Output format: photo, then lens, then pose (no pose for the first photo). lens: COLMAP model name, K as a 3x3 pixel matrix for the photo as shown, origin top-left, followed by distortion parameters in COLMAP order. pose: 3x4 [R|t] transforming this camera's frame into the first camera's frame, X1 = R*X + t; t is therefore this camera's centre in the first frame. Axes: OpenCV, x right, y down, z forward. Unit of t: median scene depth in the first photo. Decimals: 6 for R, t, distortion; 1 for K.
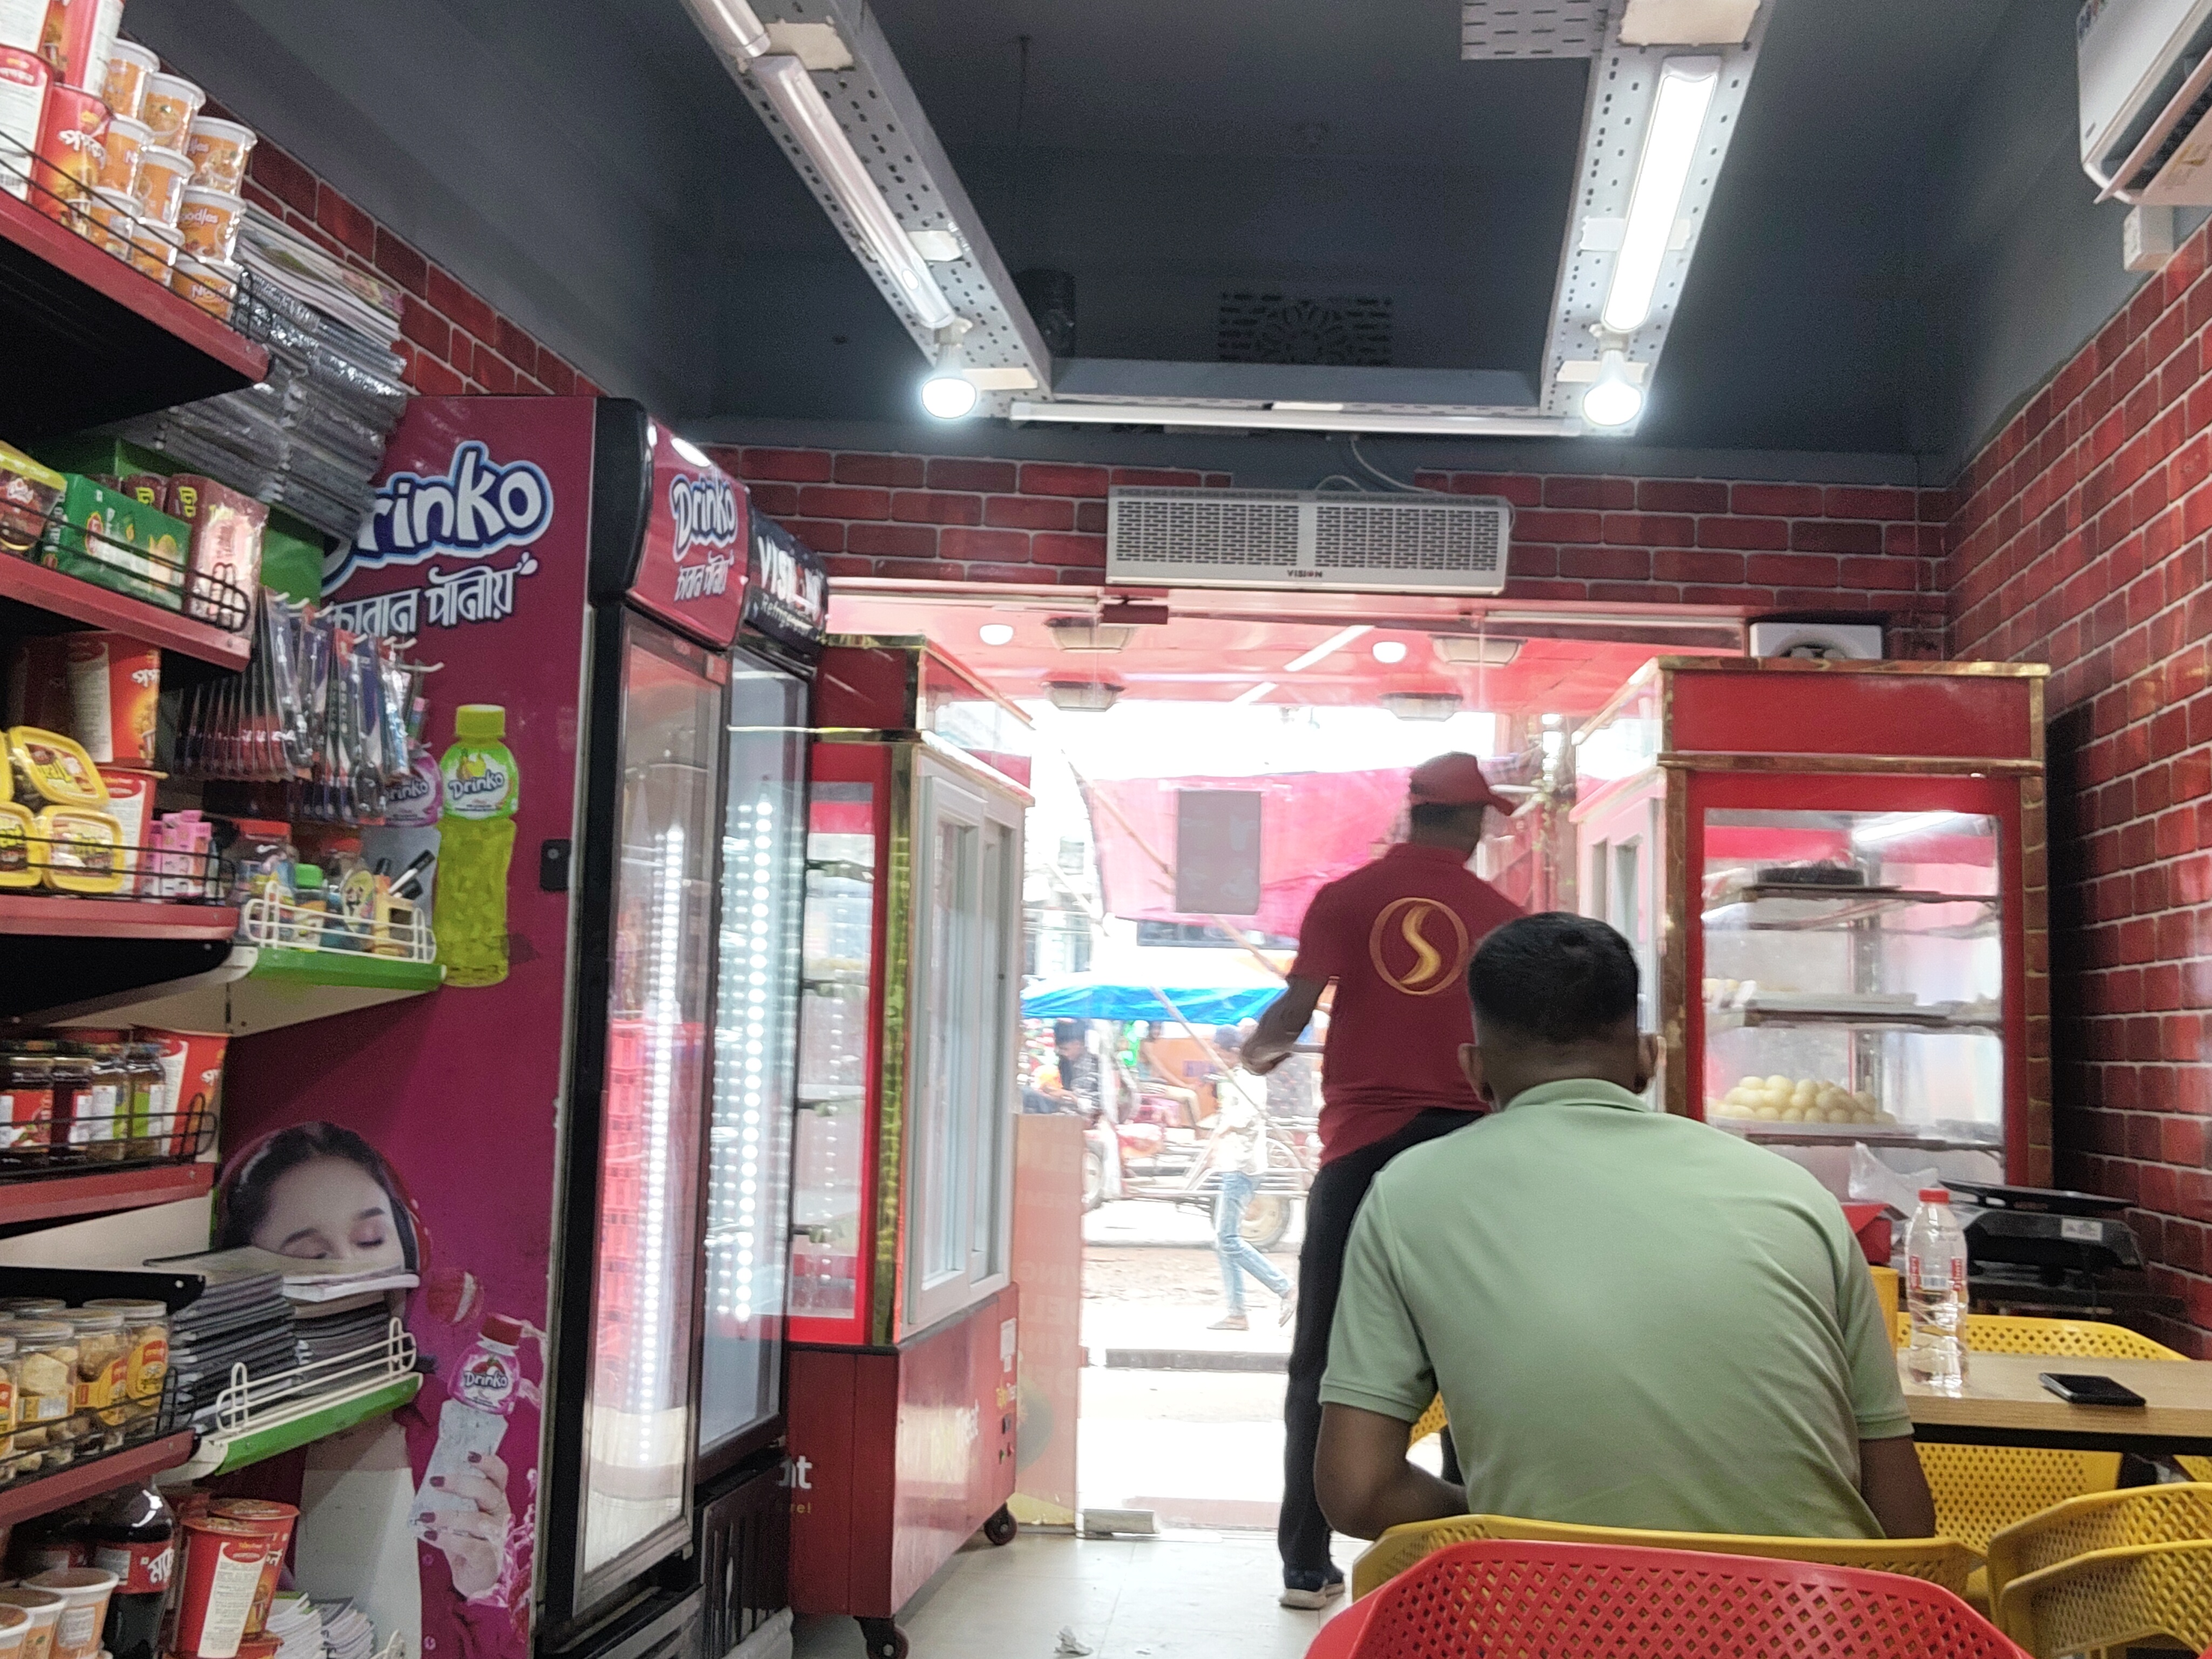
lens RADIAL K [[2477.0, 0, 1067.3], [0, 2477.0, 784.6], [0, 0, 1]] dist [0.136169, -0.257976]
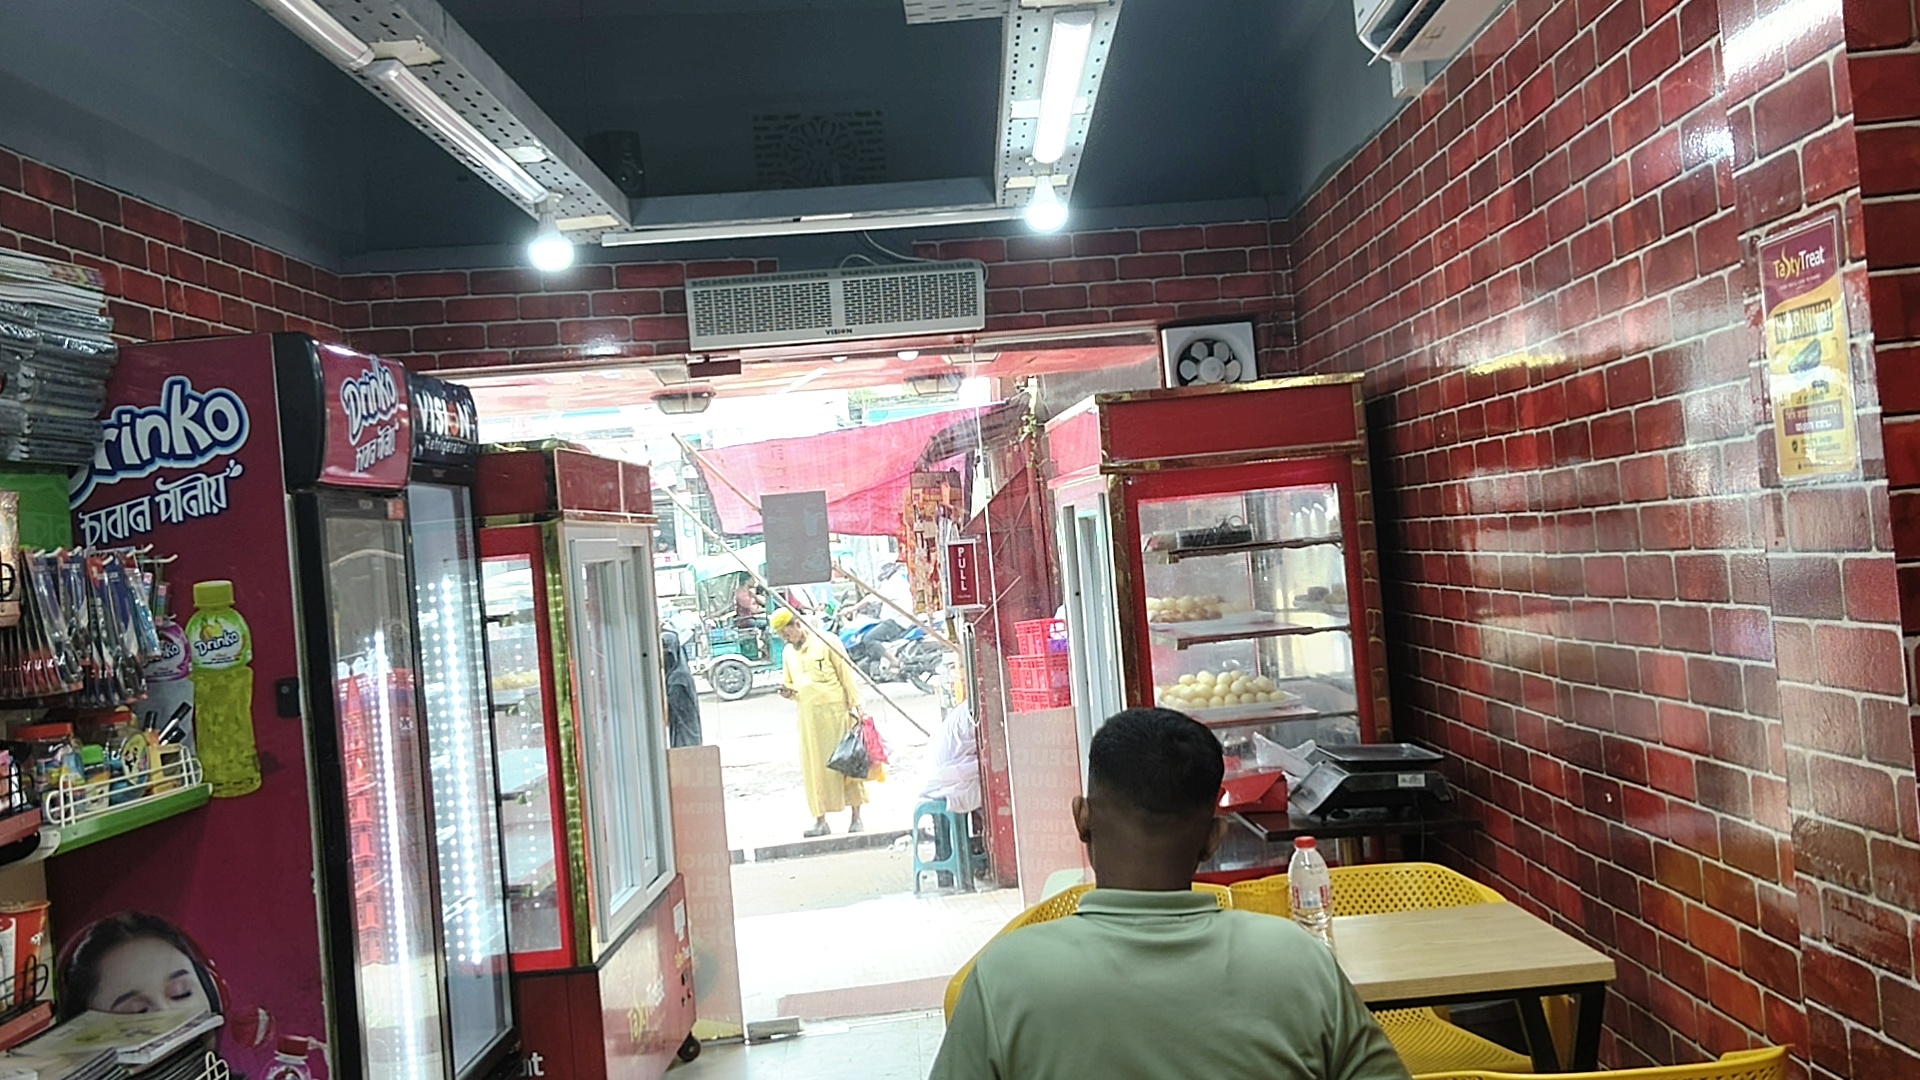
lens RADIAL K [[1850.7, 0, 938.7], [0, 1850.7, 538.3], [0, 0, 1]] dist [0.118696, -0.185935]
pose [[0.986055, -0.110417, 0.124514, 0.016527], [0.097527, 0.989650, 0.105270, -0.103950], [-0.134849, -0.091658, 0.986618, -0.011525]]
